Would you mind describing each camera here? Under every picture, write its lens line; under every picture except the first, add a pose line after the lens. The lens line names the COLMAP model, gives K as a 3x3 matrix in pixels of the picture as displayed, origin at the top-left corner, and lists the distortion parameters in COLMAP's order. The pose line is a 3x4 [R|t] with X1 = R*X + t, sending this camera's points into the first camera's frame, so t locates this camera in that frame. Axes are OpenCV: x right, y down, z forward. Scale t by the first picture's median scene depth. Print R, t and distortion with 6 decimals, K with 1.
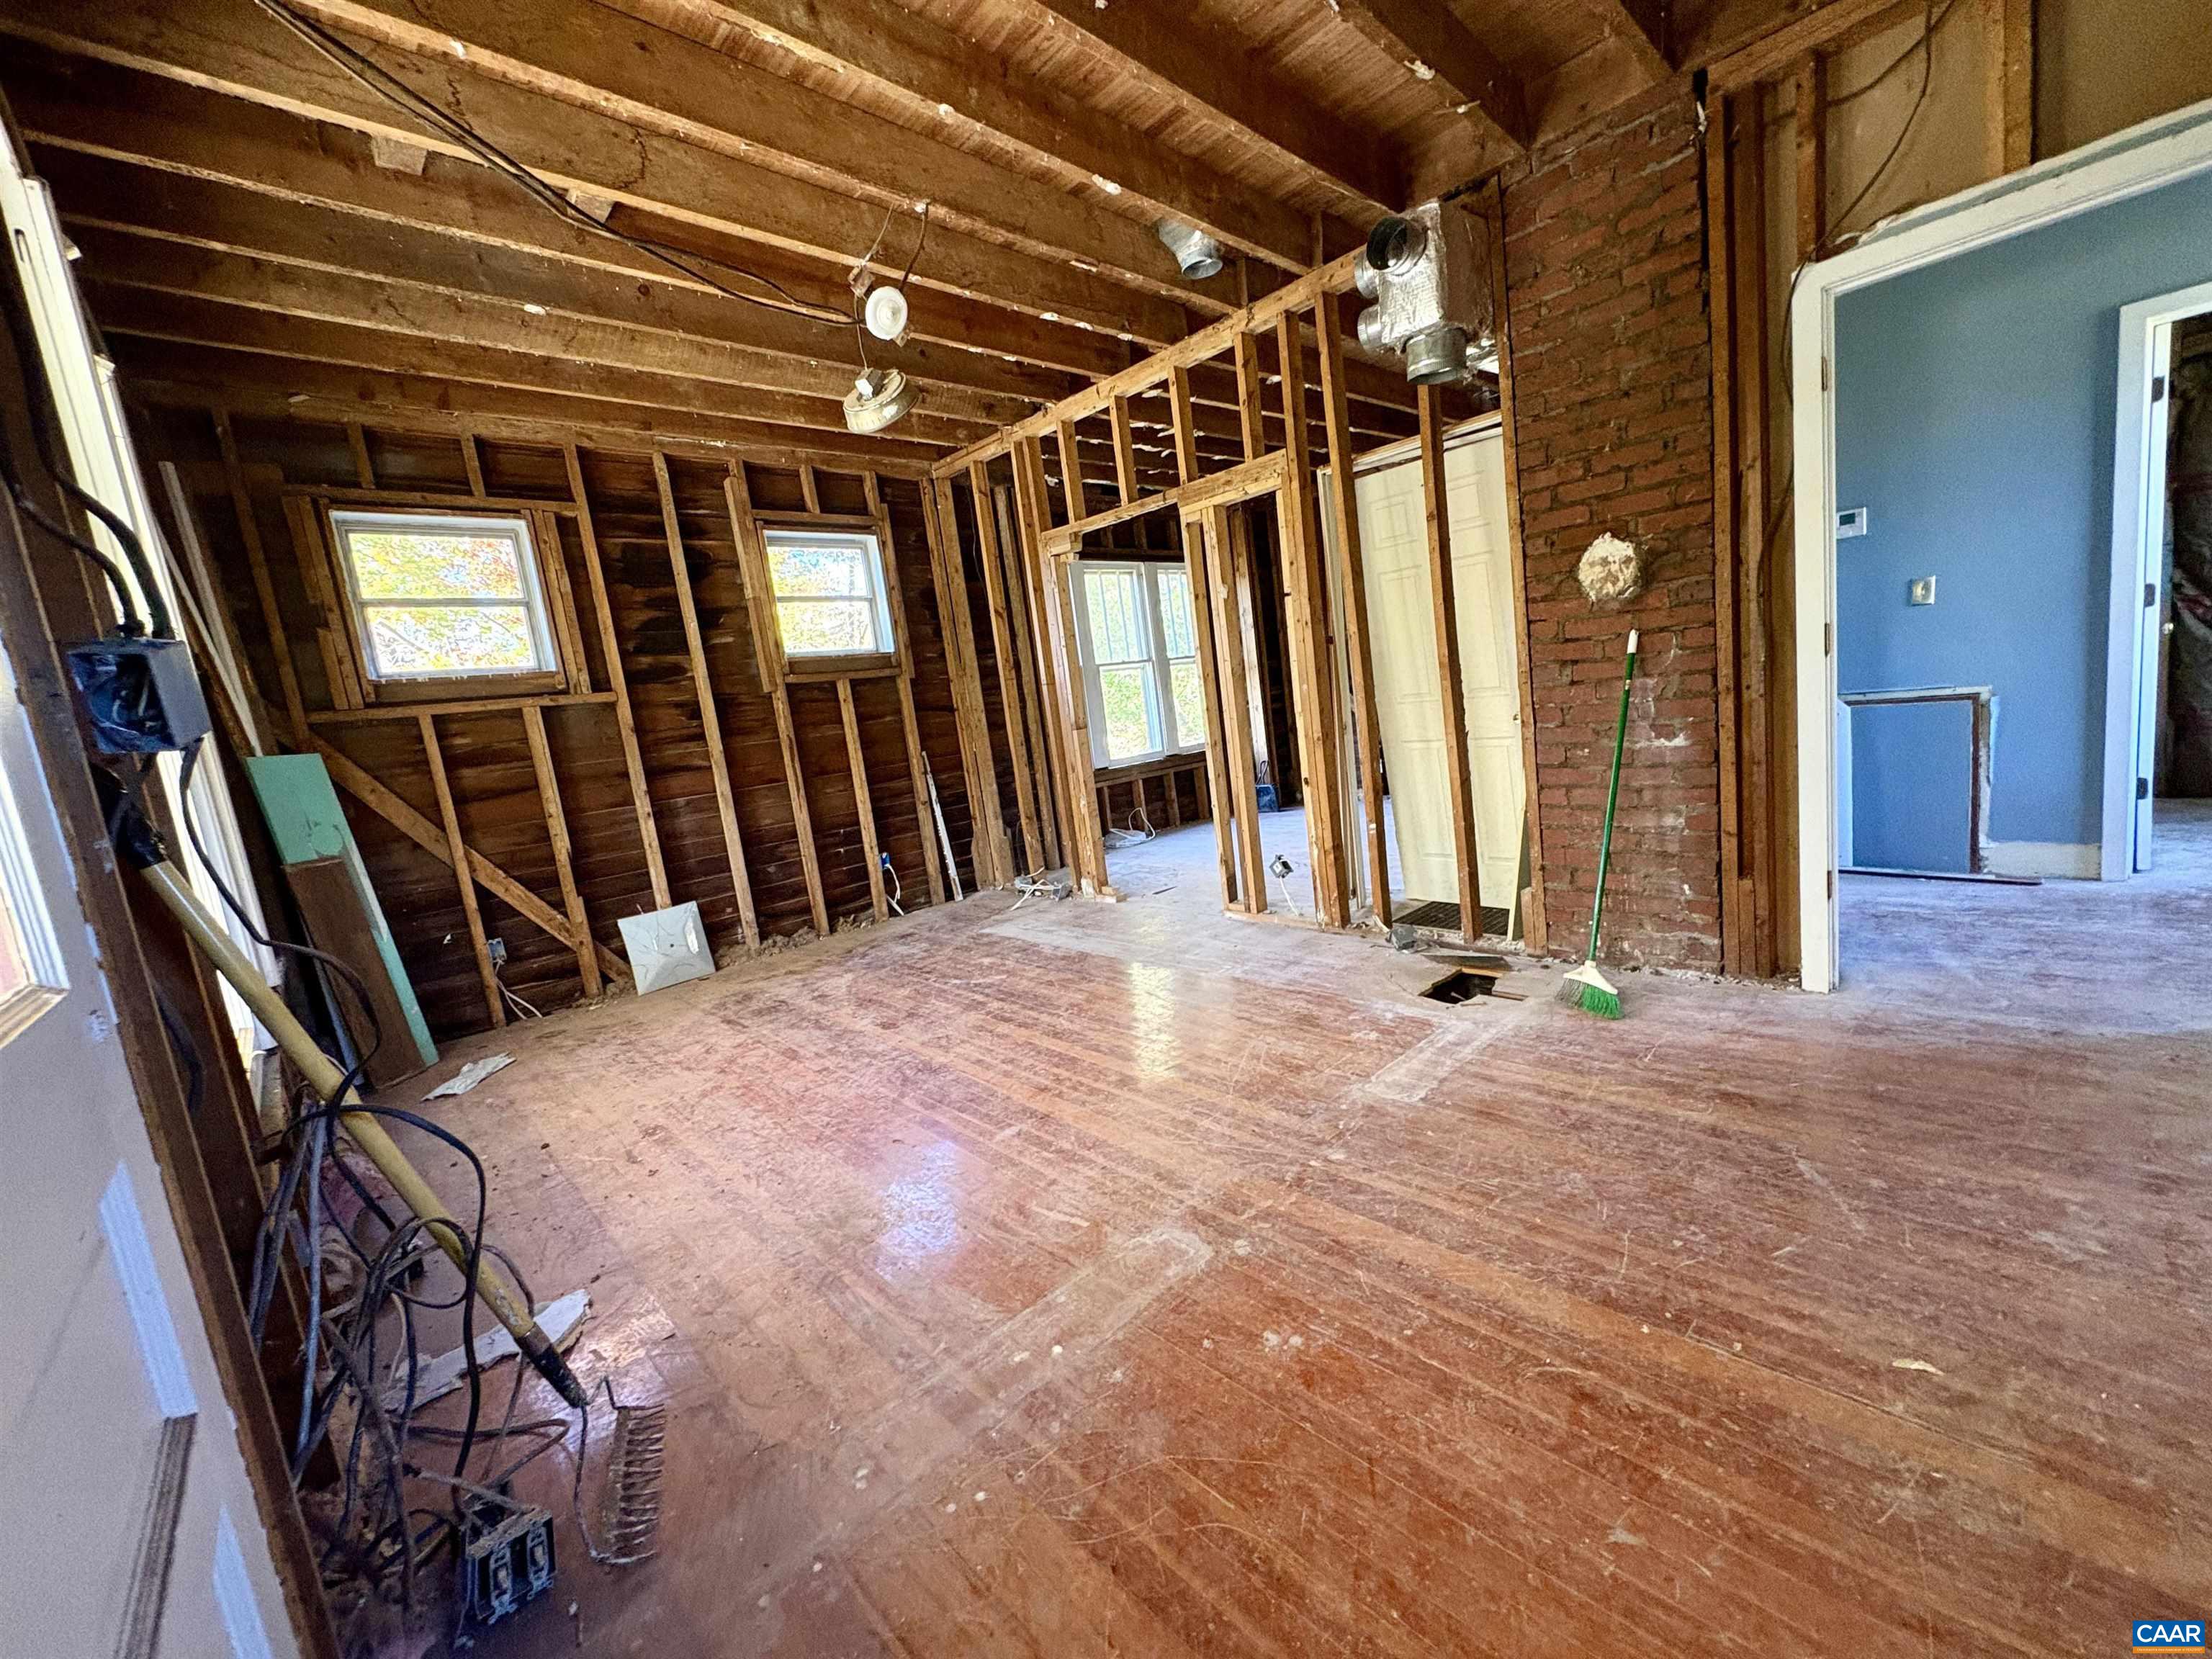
lens RADIAL K [[880.1, 0, 1106.3], [0, 880.1, 829.2], [0, 0, 1]] dist [0.000644, 0.000058]
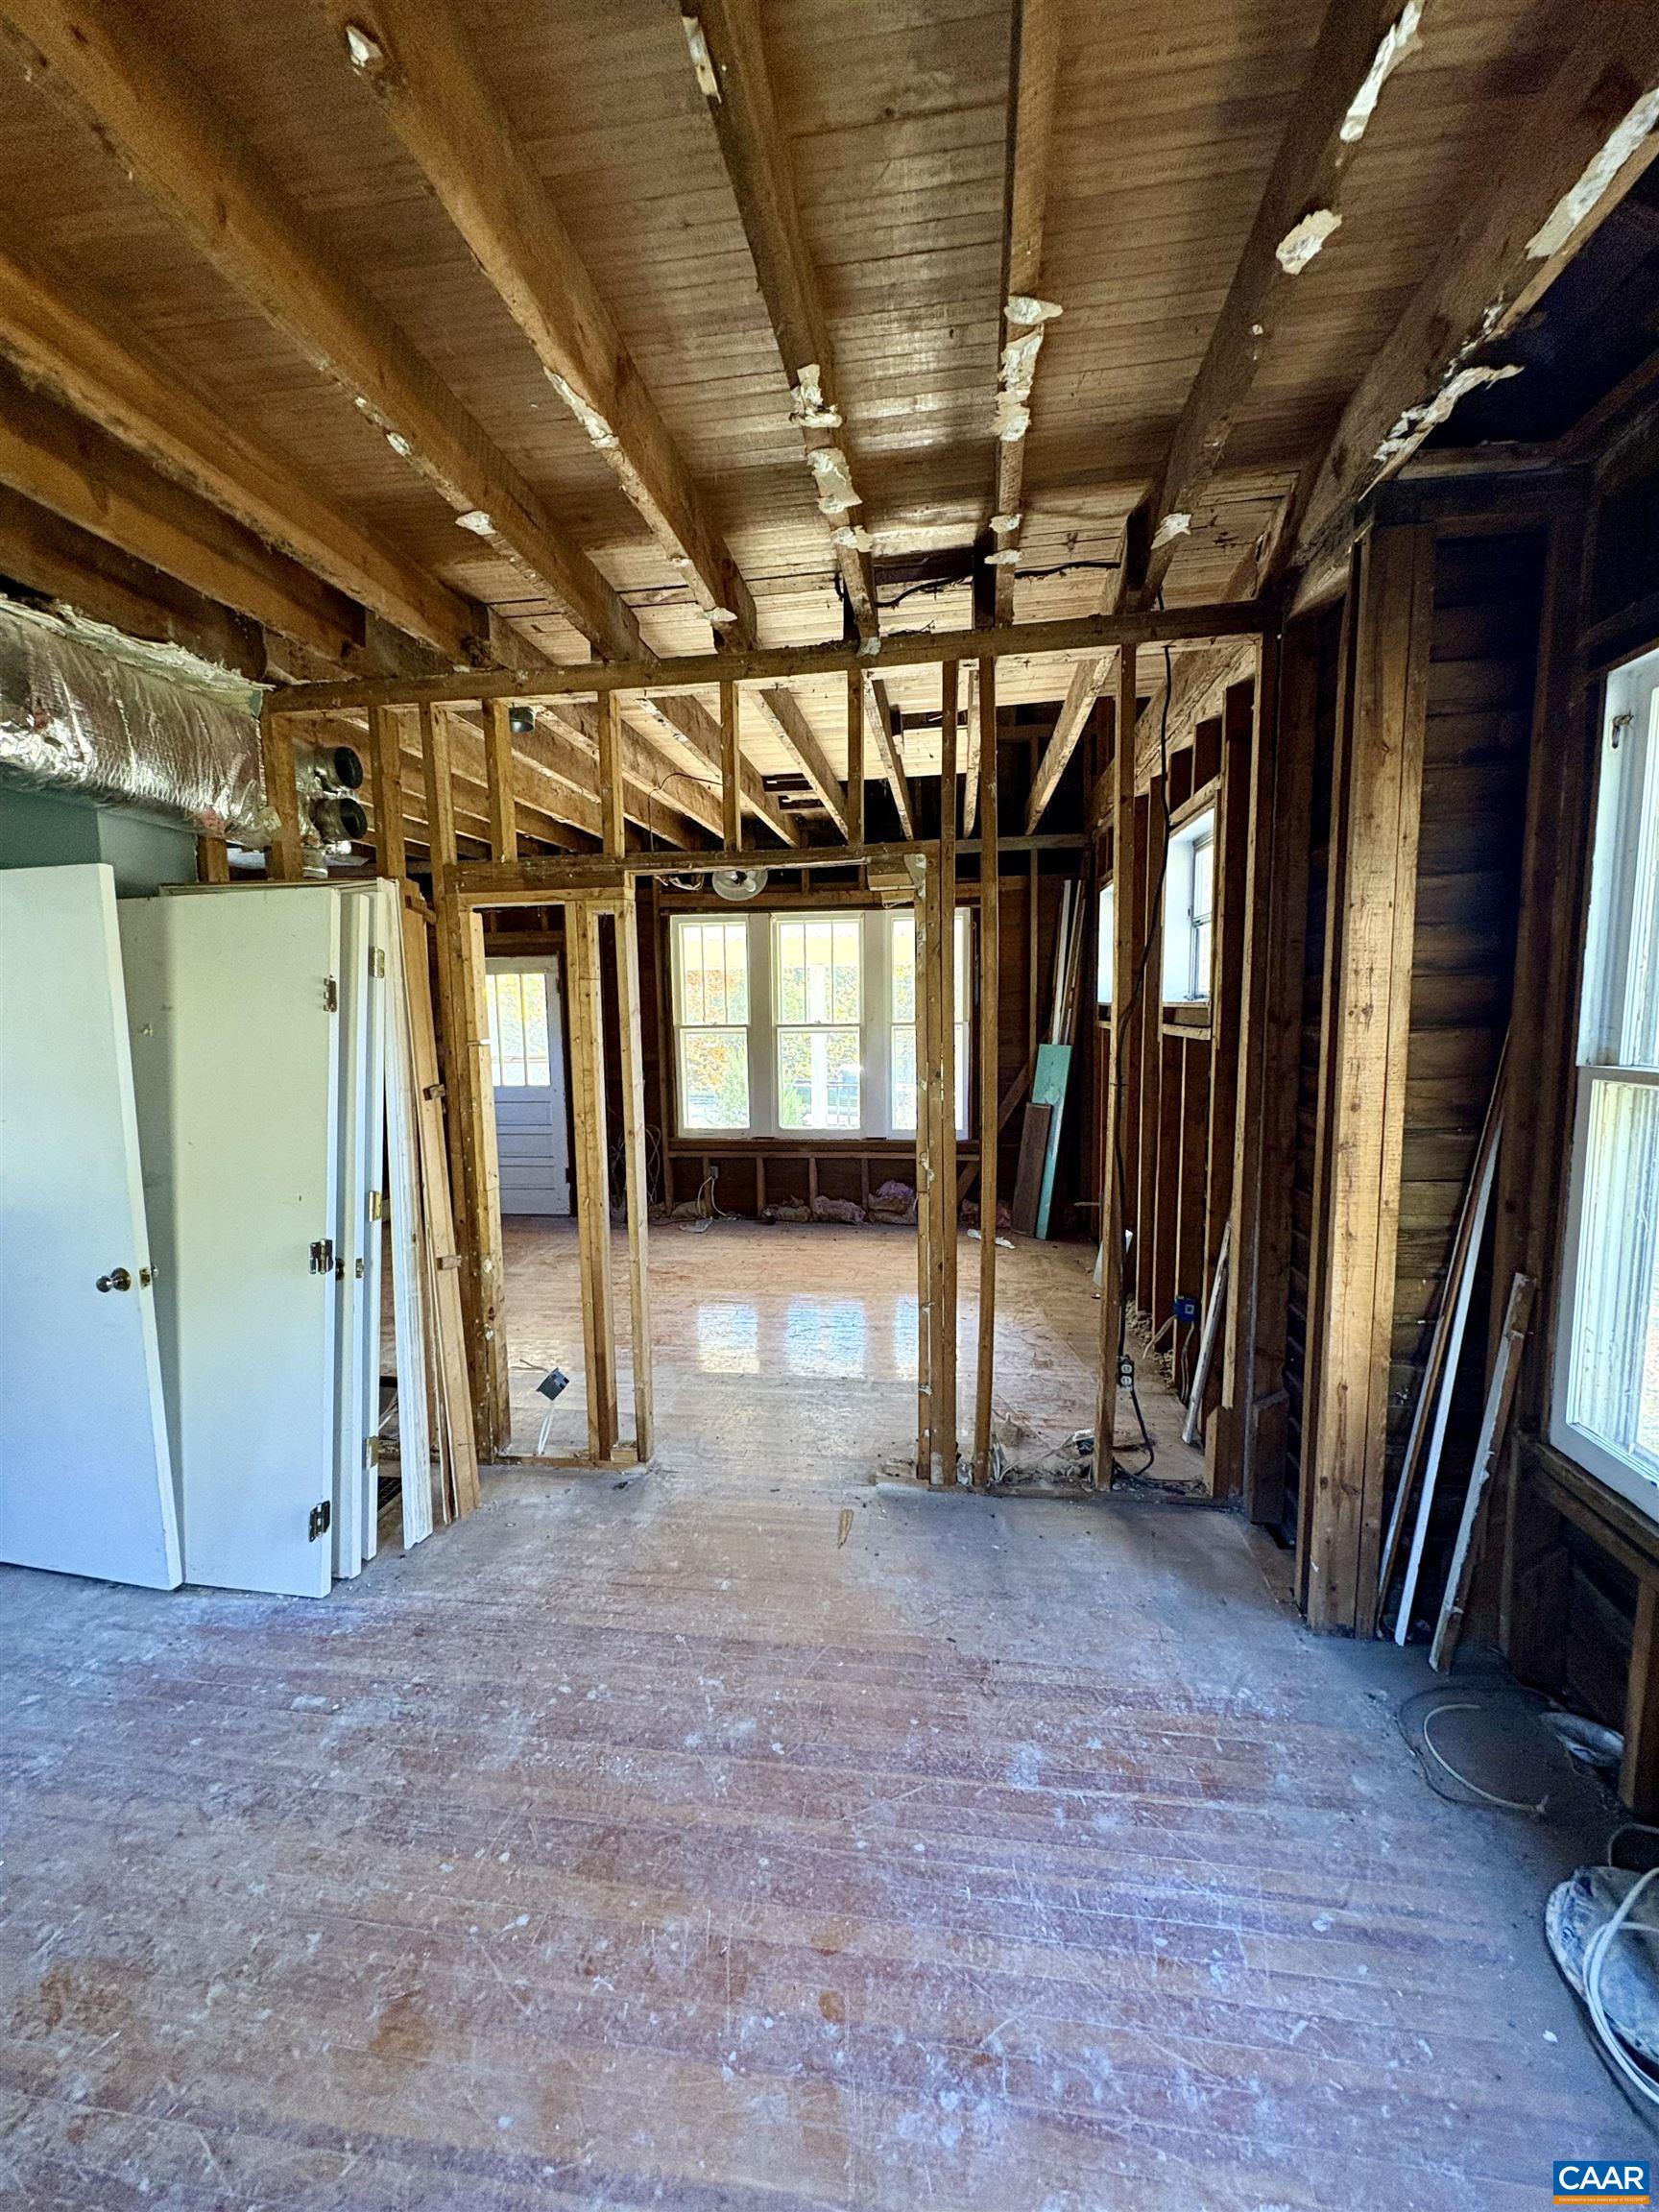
lens RADIAL K [[882.1, 0, 828.5], [0, 882.1, 1108.4], [0, 0, 1]] dist [0.000520, -0.000017]
pose [[-0.775339, 0.204552, -0.597501, 0.478122], [0.022317, 0.954377, 0.297768, -0.461663], [0.631151, 0.217536, -0.744531, 1.894618]]
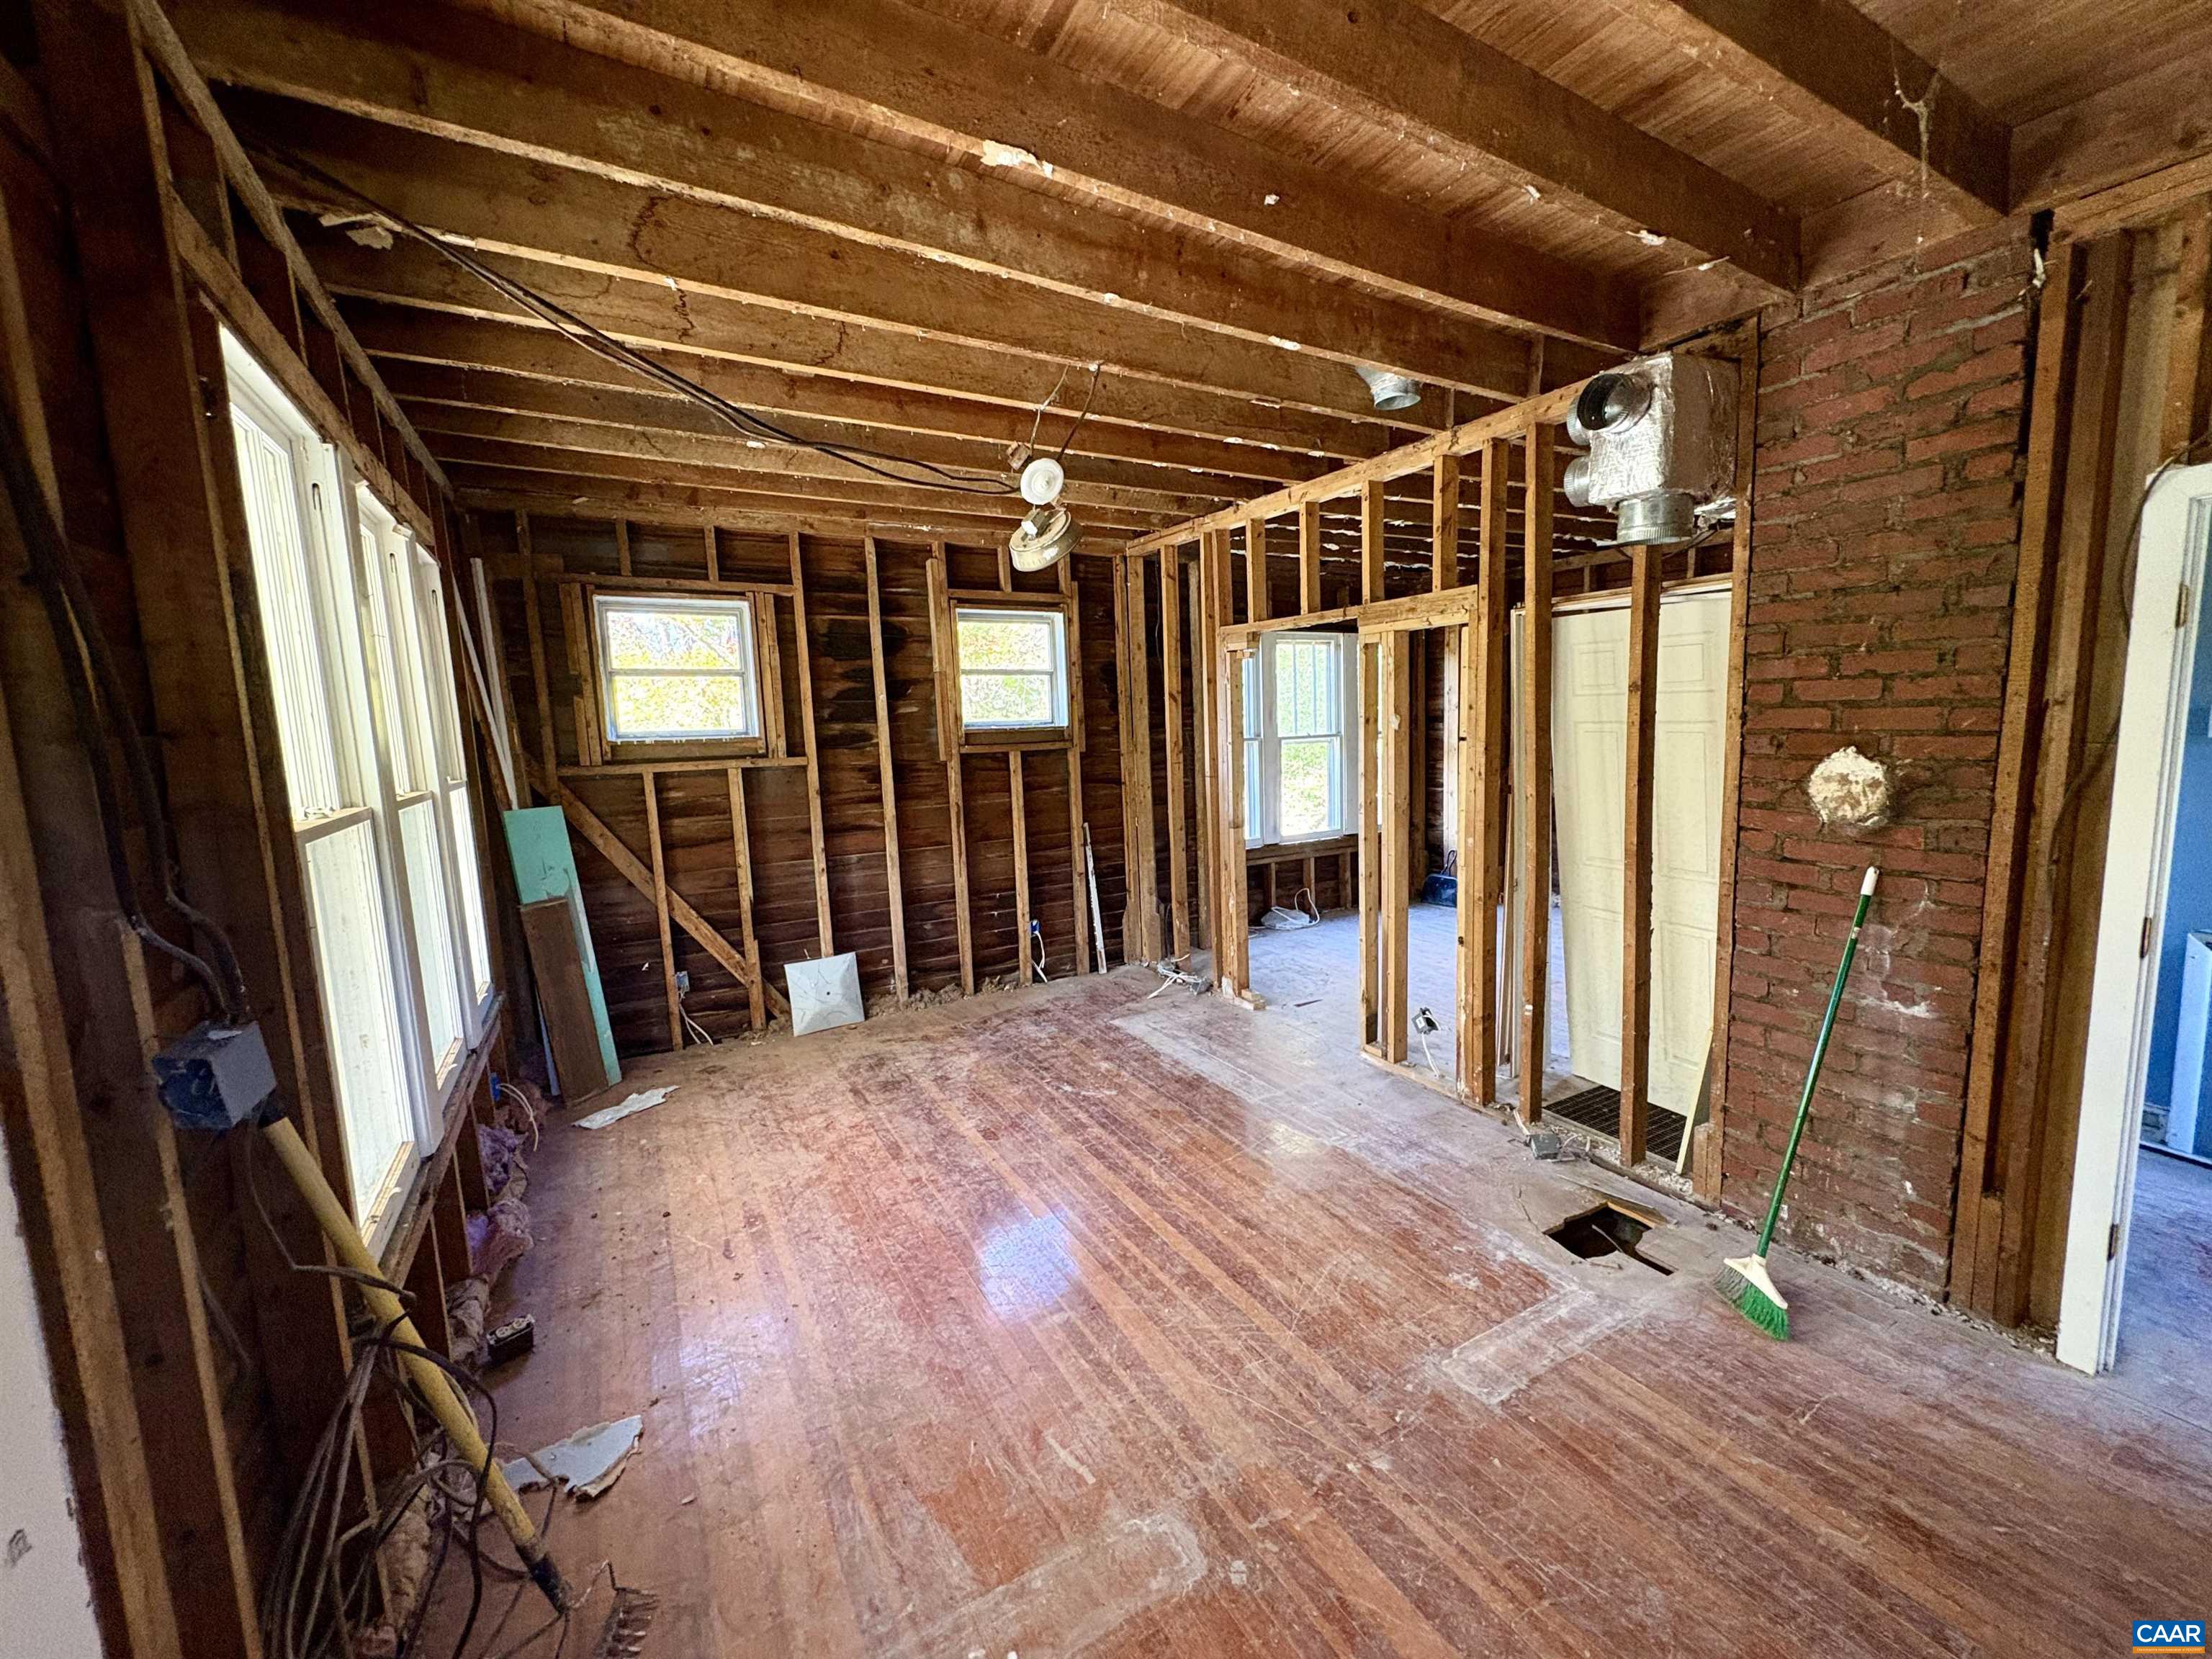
lens RADIAL K [[880.1, 0, 1106.3], [0, 880.1, 829.2], [0, 0, 1]] dist [0.000644, 0.000058]
pose [[0.967273, 0.117983, -0.224641, 0.066801], [-0.118130, 0.992915, 0.012836, -0.147544], [0.224564, 0.014121, 0.974357, 0.025968]]
